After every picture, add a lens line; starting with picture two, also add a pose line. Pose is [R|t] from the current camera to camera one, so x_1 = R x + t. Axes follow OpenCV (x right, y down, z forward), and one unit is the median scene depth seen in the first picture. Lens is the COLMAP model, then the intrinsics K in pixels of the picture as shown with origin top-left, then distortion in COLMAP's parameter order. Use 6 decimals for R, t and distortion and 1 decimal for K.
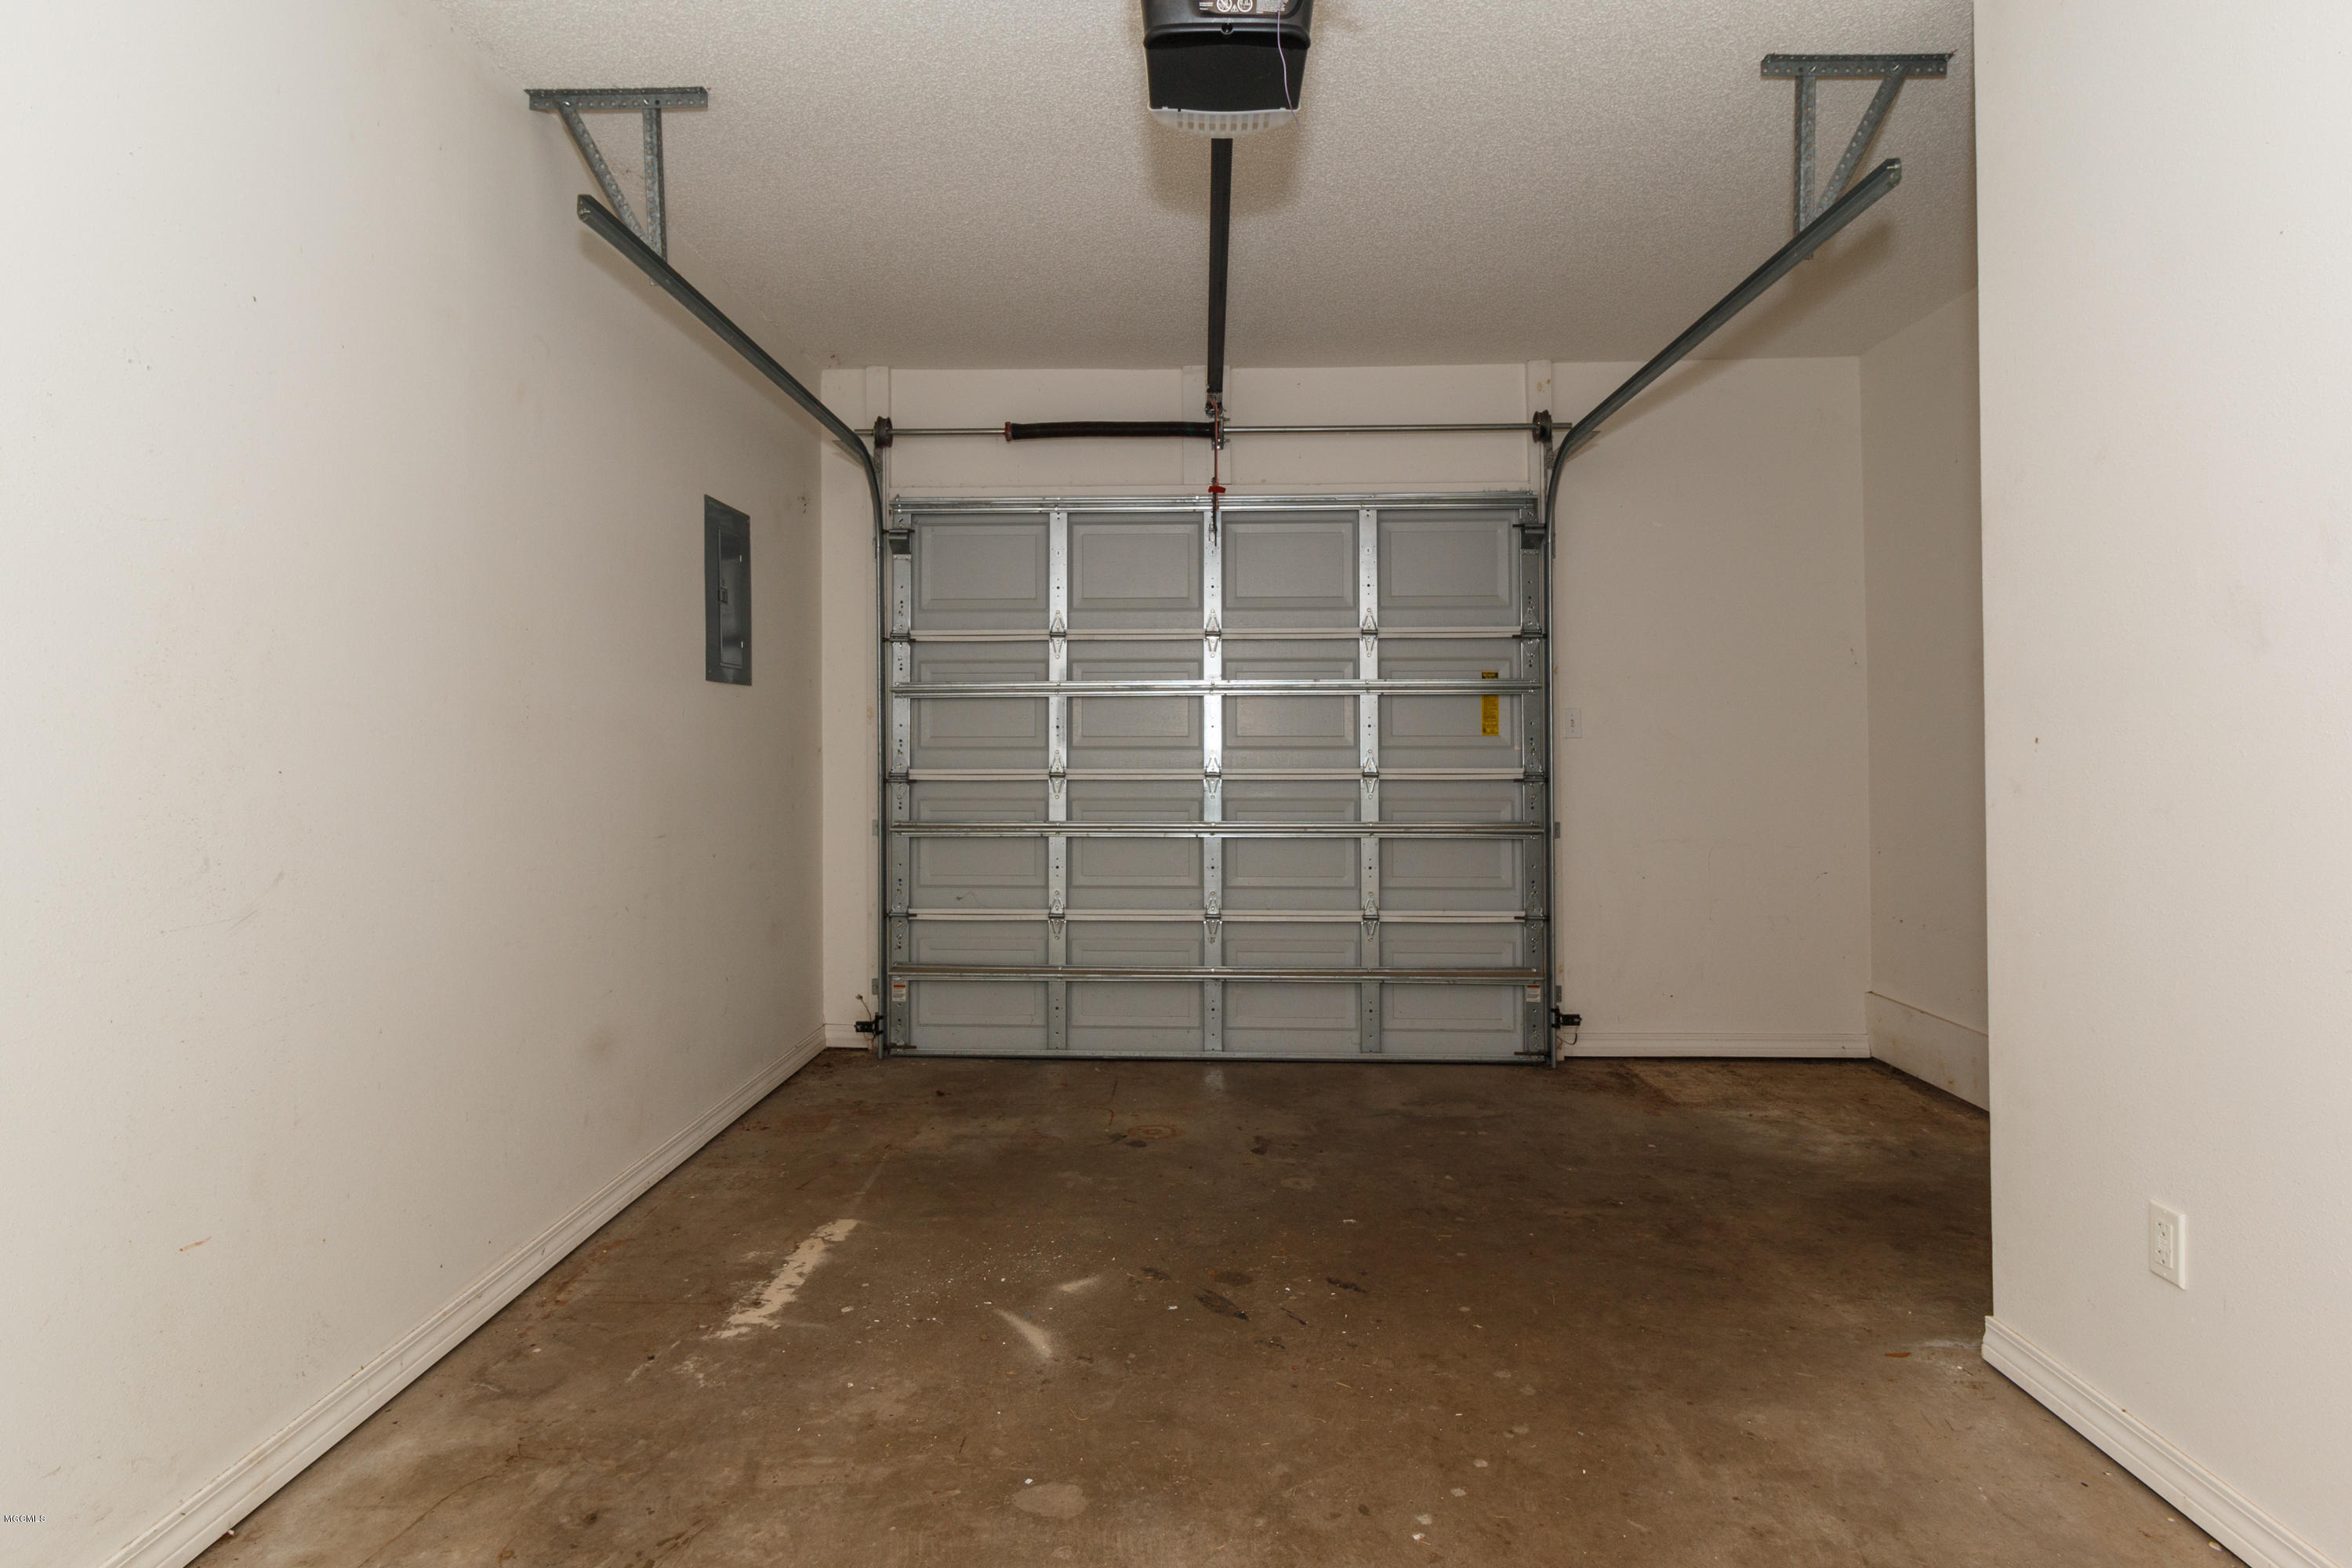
lens RADIAL K [[1294.3, 0, 1180.0], [0, 1294.3, 727.7], [0, 0, 1]] dist [0.018655, -0.002200]
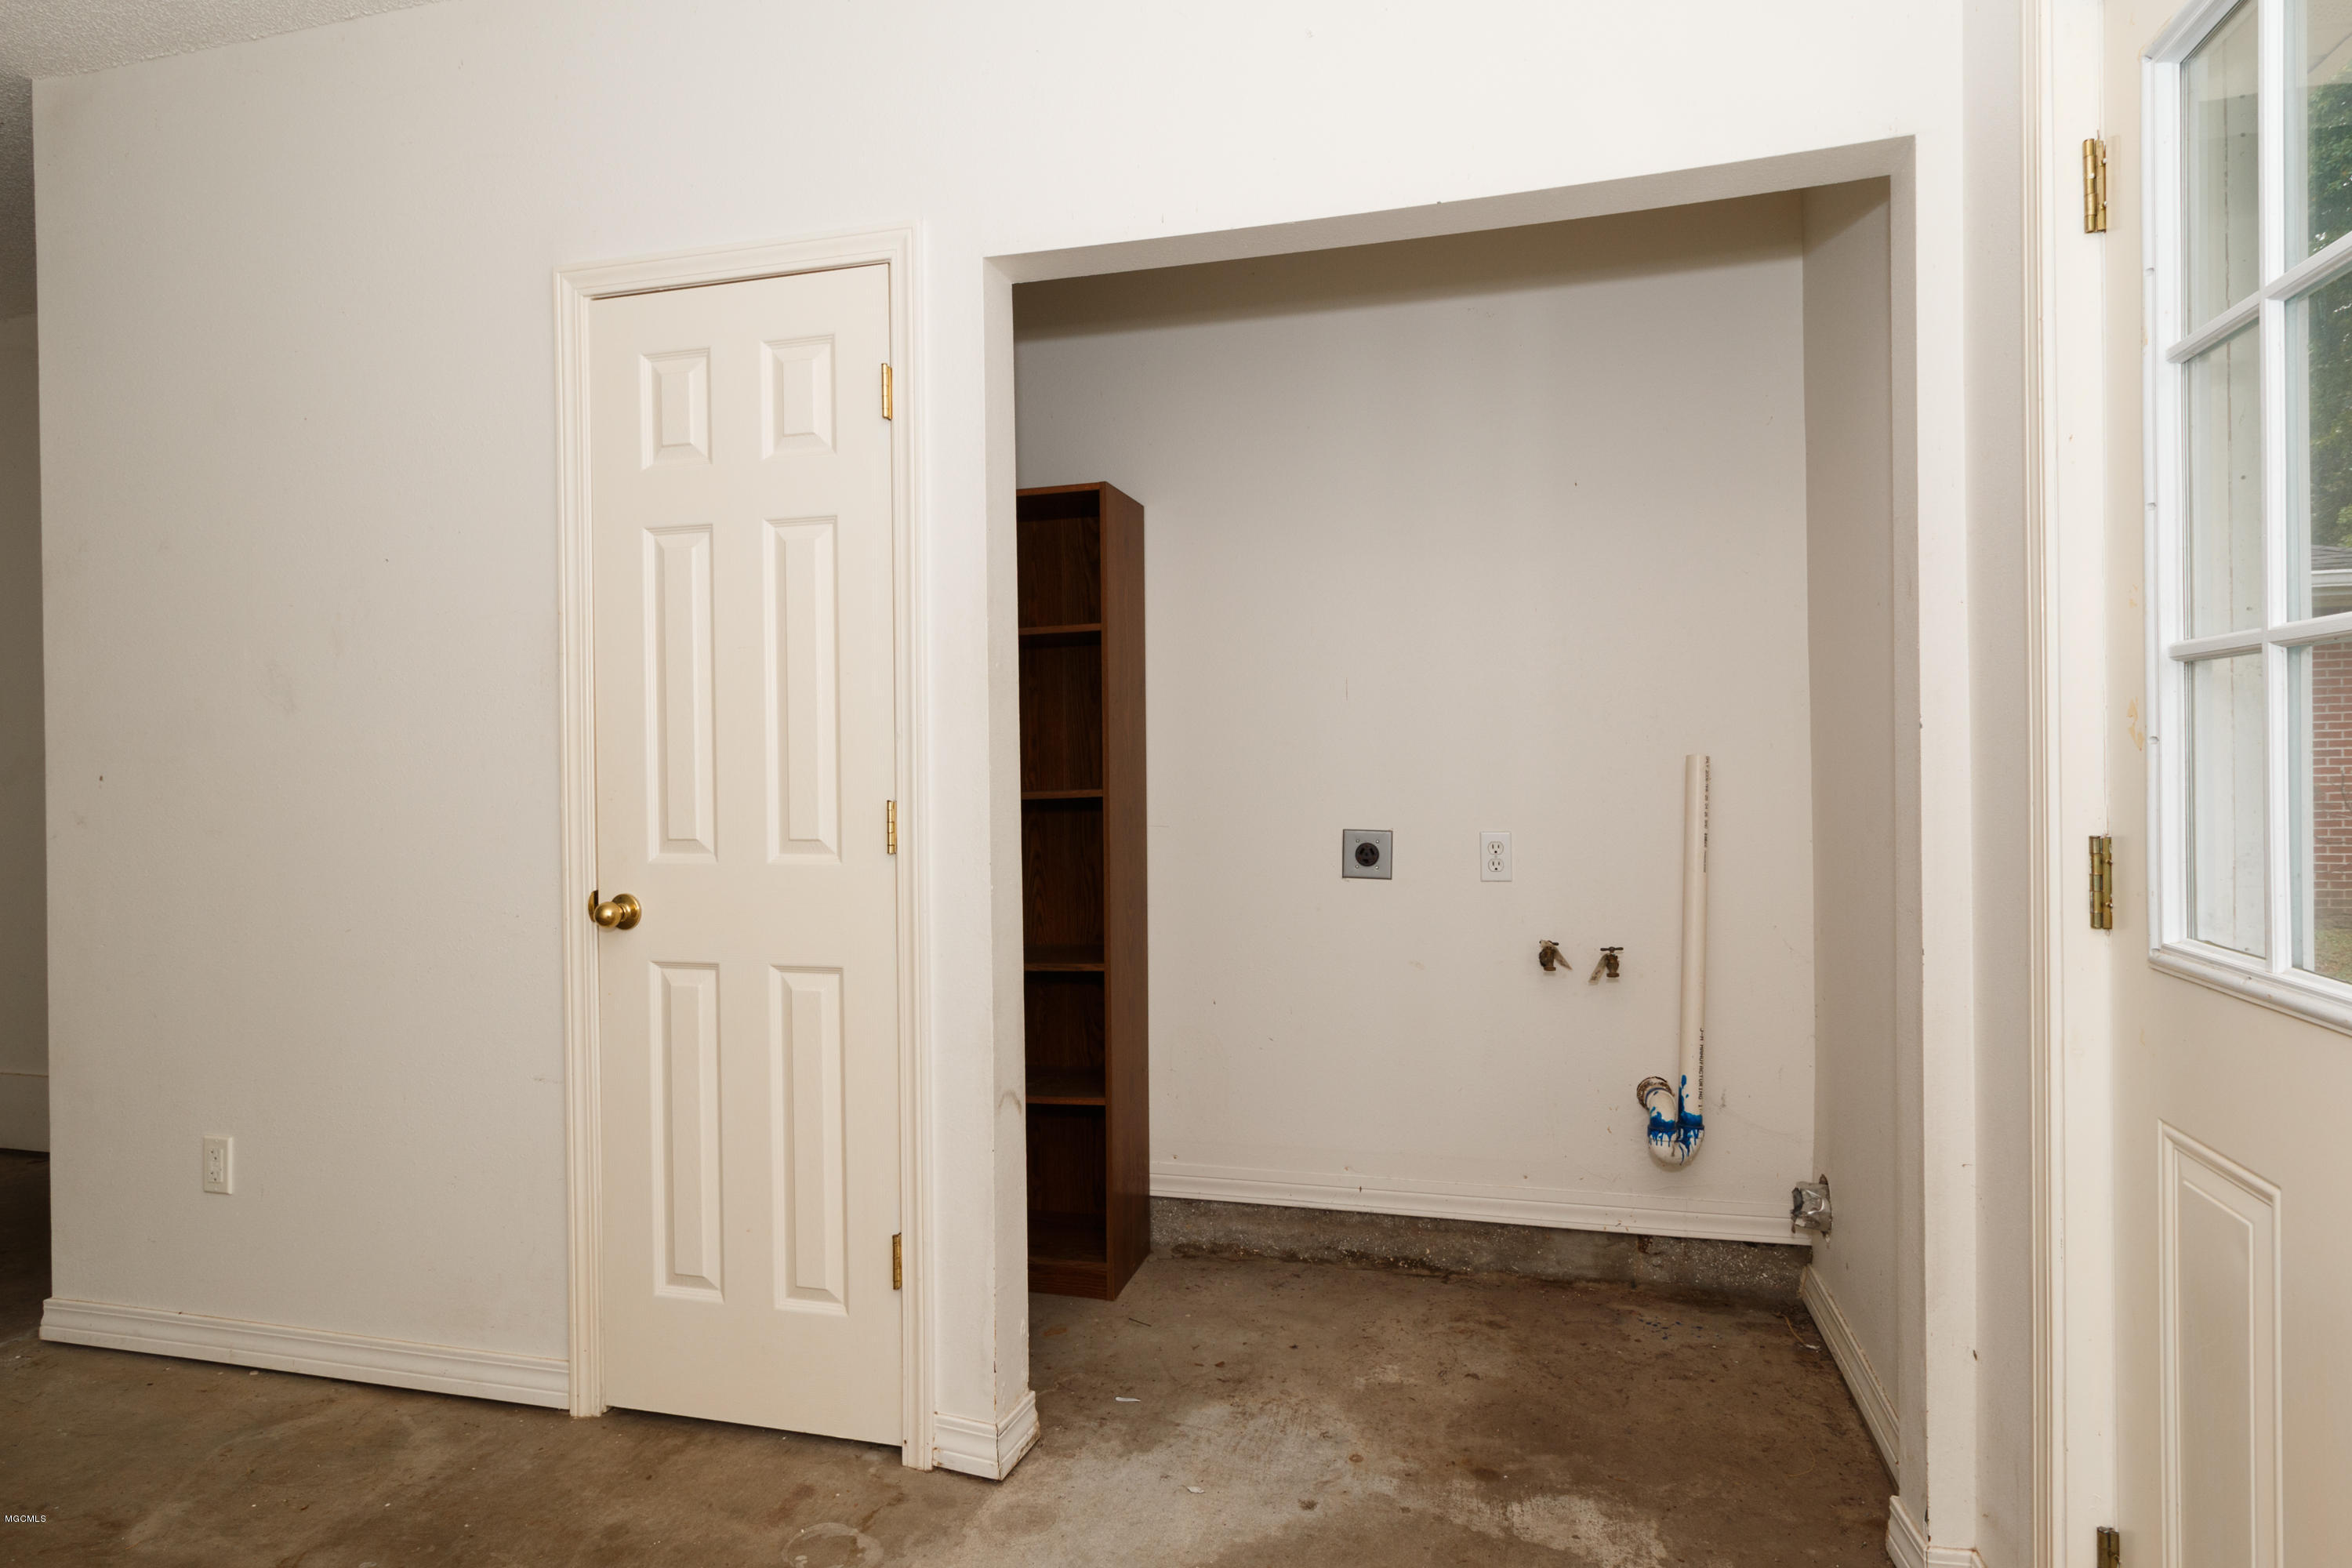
lens RADIAL K [[1294.3, 0, 1180.7], [0, 1294.3, 784.1], [0, 0, 1]] dist [0.018655, -0.002200]
pose [[0.229691, -0.011522, 0.973195, -0.268924], [0.001087, 0.999932, 0.011582, 0.002839], [-0.973263, -0.001602, 0.229688, -0.212392]]
